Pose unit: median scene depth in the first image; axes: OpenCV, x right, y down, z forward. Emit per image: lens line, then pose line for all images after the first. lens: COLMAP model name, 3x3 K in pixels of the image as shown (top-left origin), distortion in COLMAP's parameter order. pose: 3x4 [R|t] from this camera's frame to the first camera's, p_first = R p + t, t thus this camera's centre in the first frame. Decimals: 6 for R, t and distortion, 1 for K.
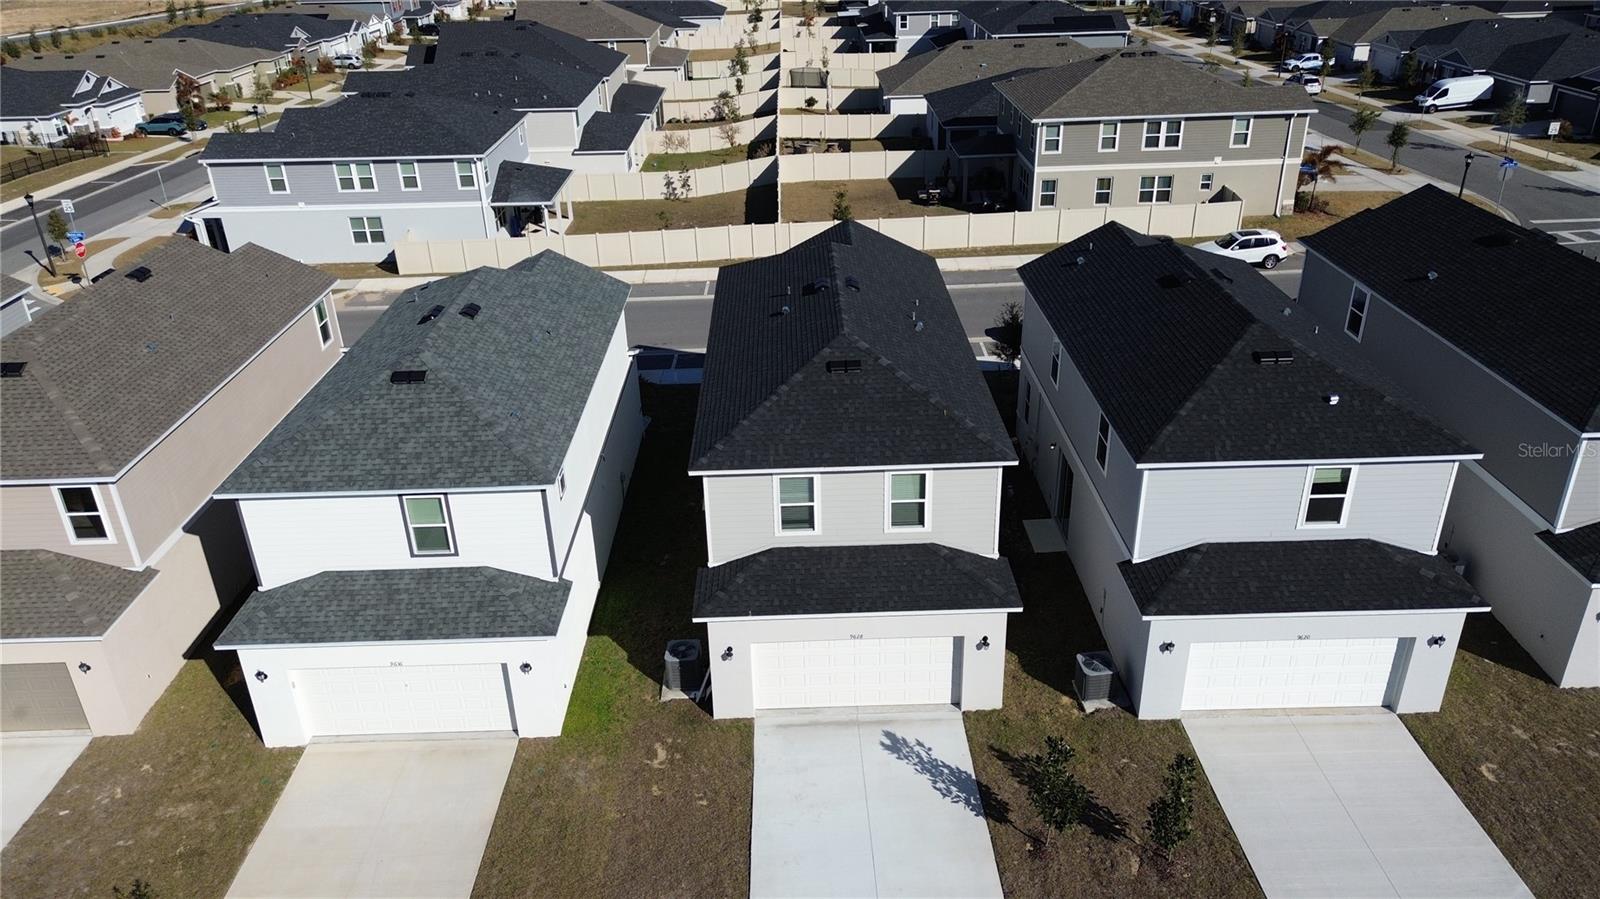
lens RADIAL K [[1145.1, 0, 806.7], [0, 1145.1, 456.9], [0, 0, 1]] dist [0.041733, 0.000031]
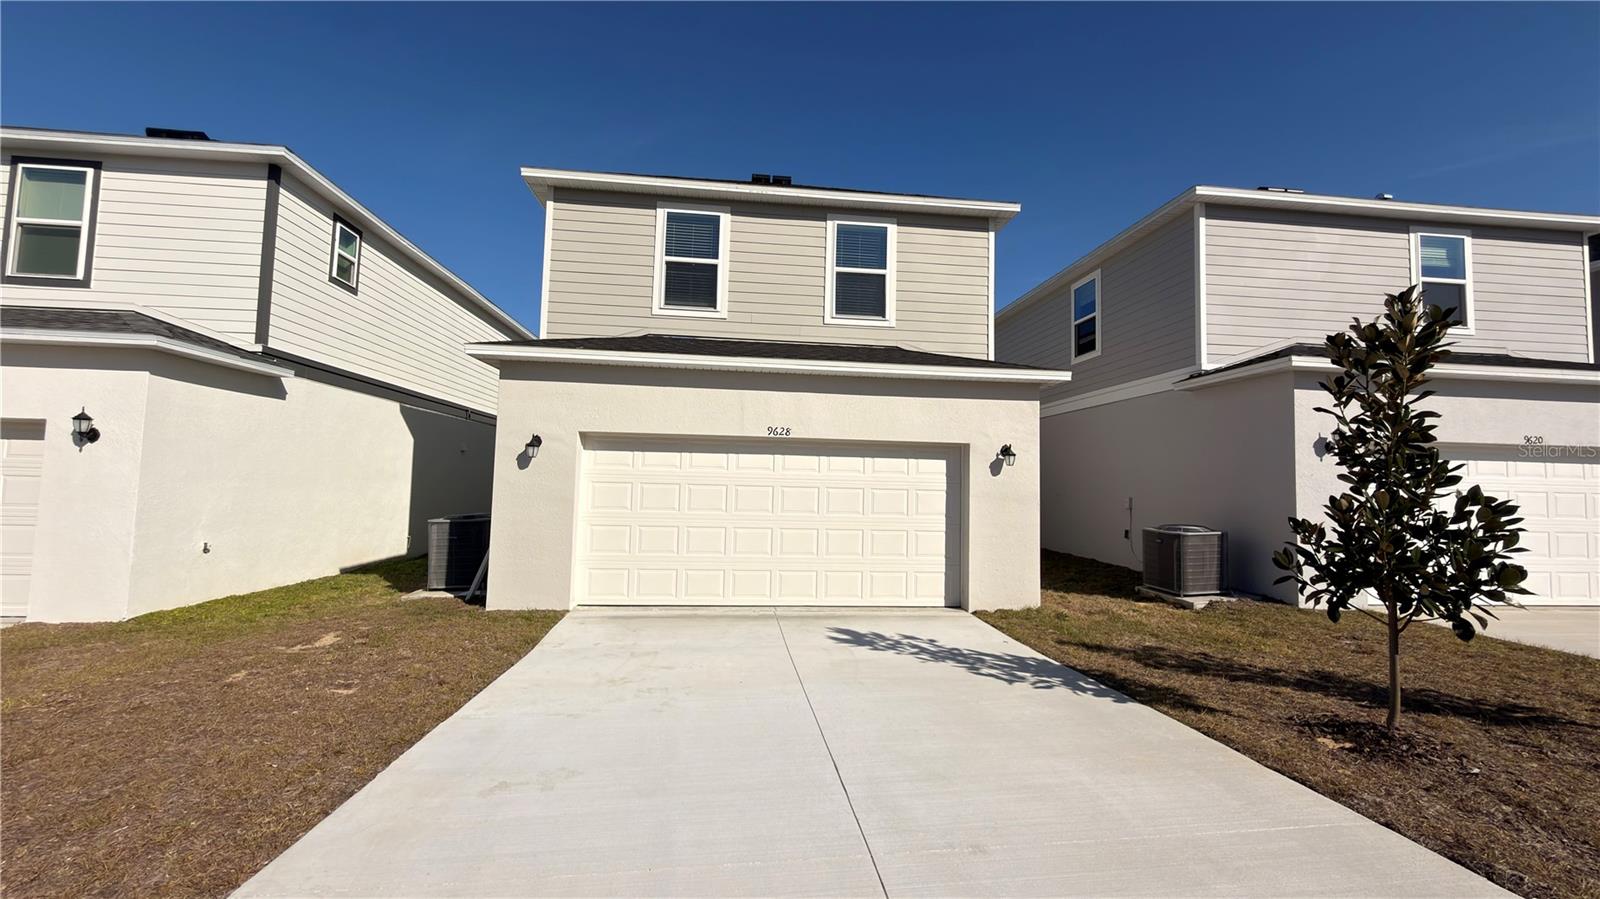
lens RADIAL K [[640.8, 0, 797.3], [0, 640.8, 446.6], [0, 0, 1]] dist [-0.001723, -0.000307]
pose [[0.994866, 0.056814, 0.083751, 0.026954], [-0.006884, 0.863626, -0.504087, 0.314805], [-0.100969, 0.500922, 0.859583, 0.733653]]
